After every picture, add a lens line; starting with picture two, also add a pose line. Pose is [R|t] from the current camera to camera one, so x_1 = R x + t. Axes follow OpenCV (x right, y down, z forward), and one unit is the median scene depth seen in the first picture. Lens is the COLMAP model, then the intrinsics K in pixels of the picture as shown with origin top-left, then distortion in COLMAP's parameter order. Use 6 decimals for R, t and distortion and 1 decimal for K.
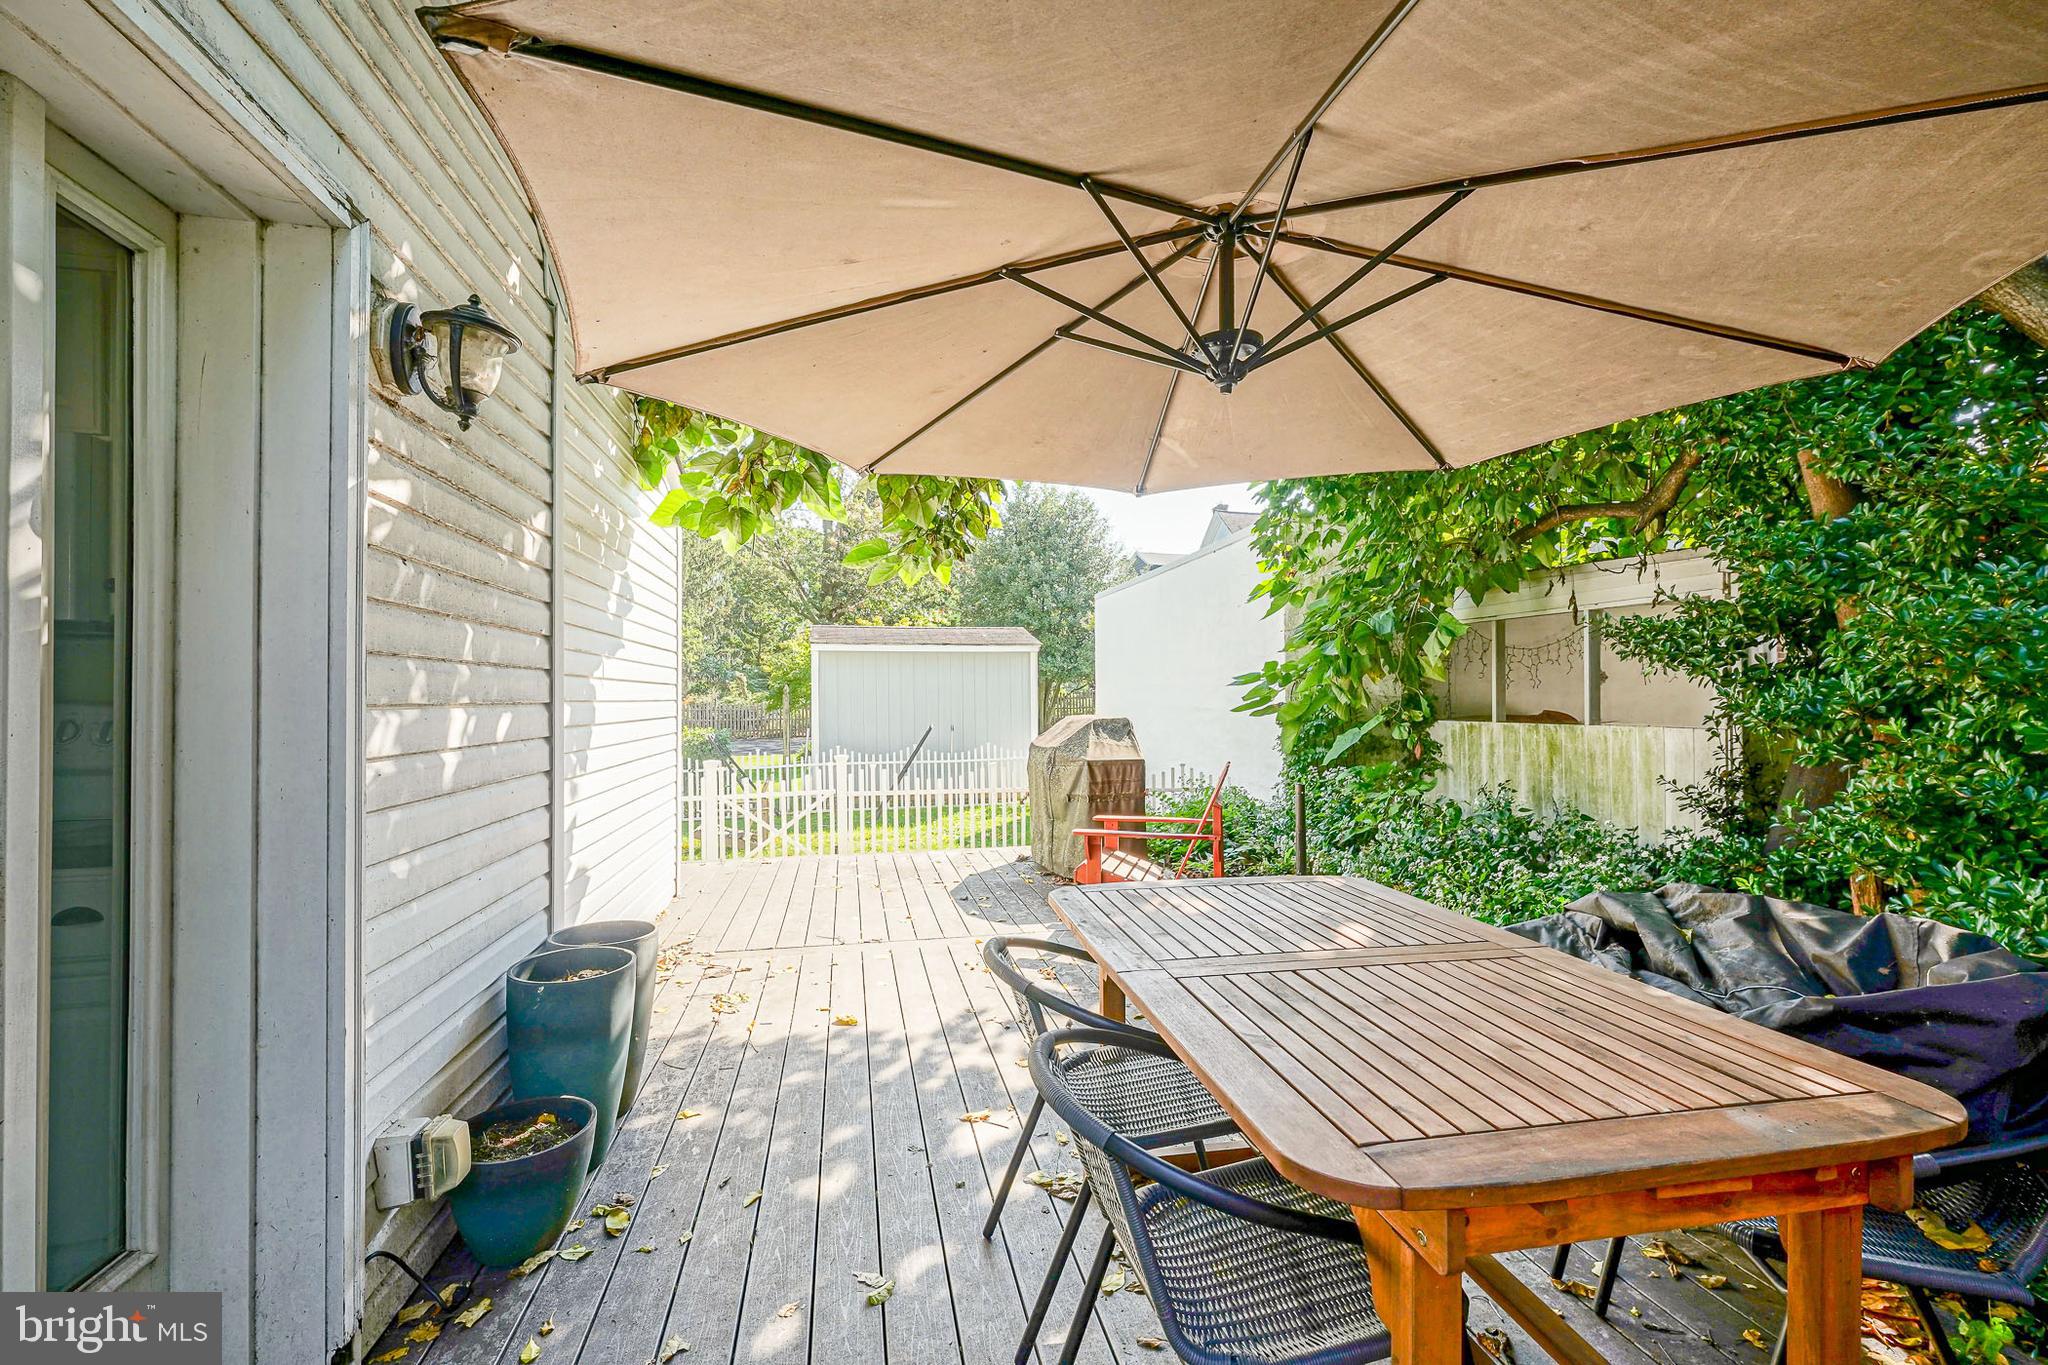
lens RADIAL K [[840.3, 0, 989.7], [0, 840.3, 693.2], [0, 0, 1]] dist [-0.001797, 0.000386]
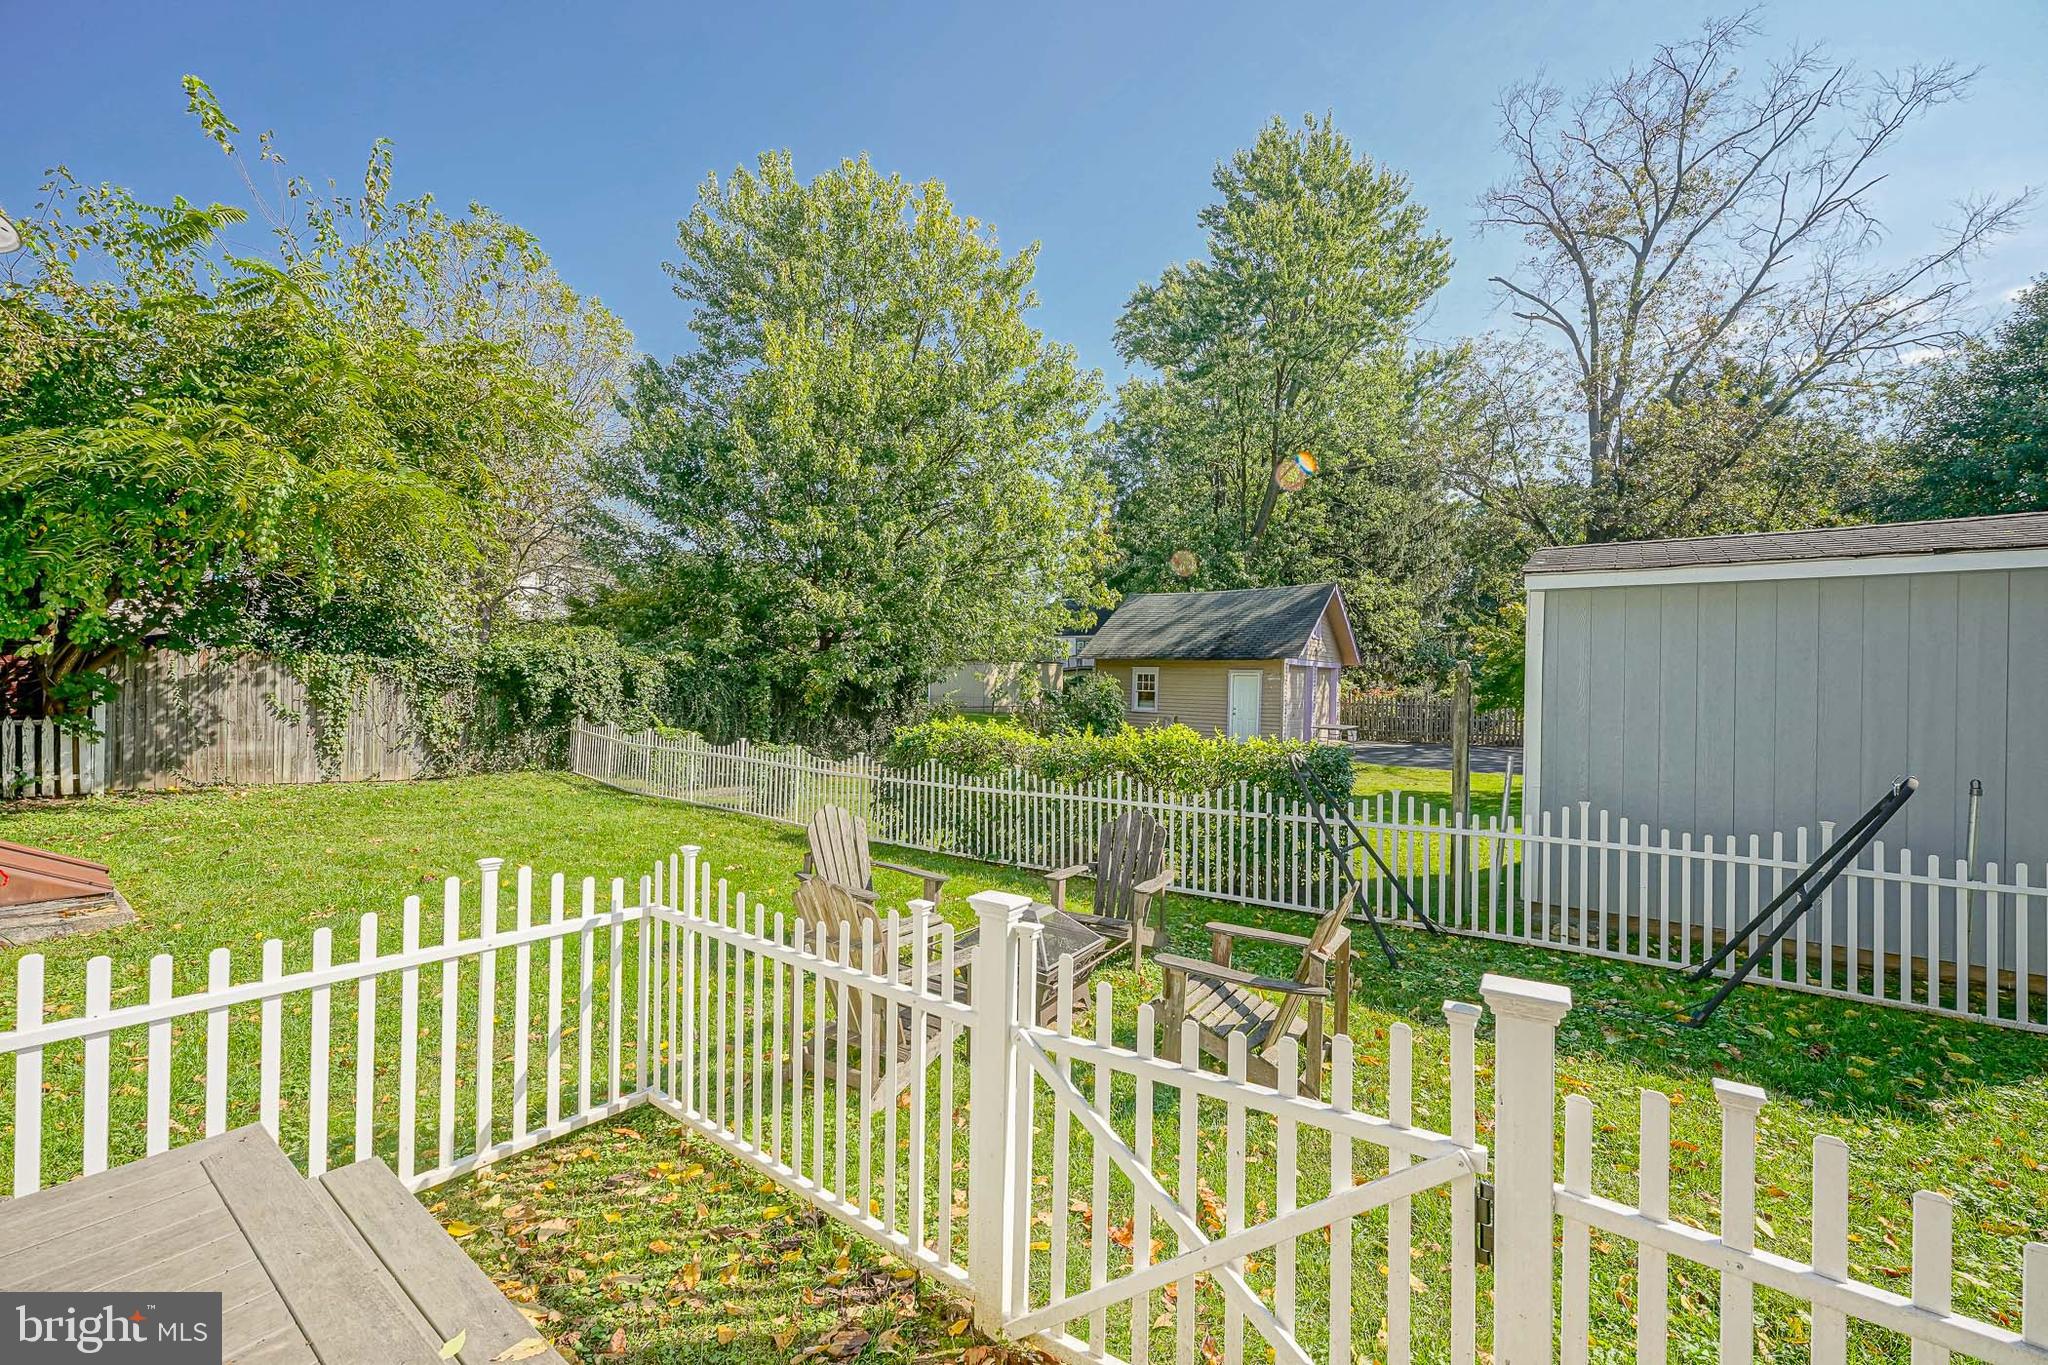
lens RADIAL K [[840.3, 0, 989.7], [0, 840.3, 693.2], [0, 0, 1]] dist [-0.001797, 0.000386]
pose [[0.680789, 0.007138, -0.732445, -0.153853], [-0.000954, 0.999960, 0.008858, 0.008746], [0.732479, -0.005332, 0.680768, 0.993746]]
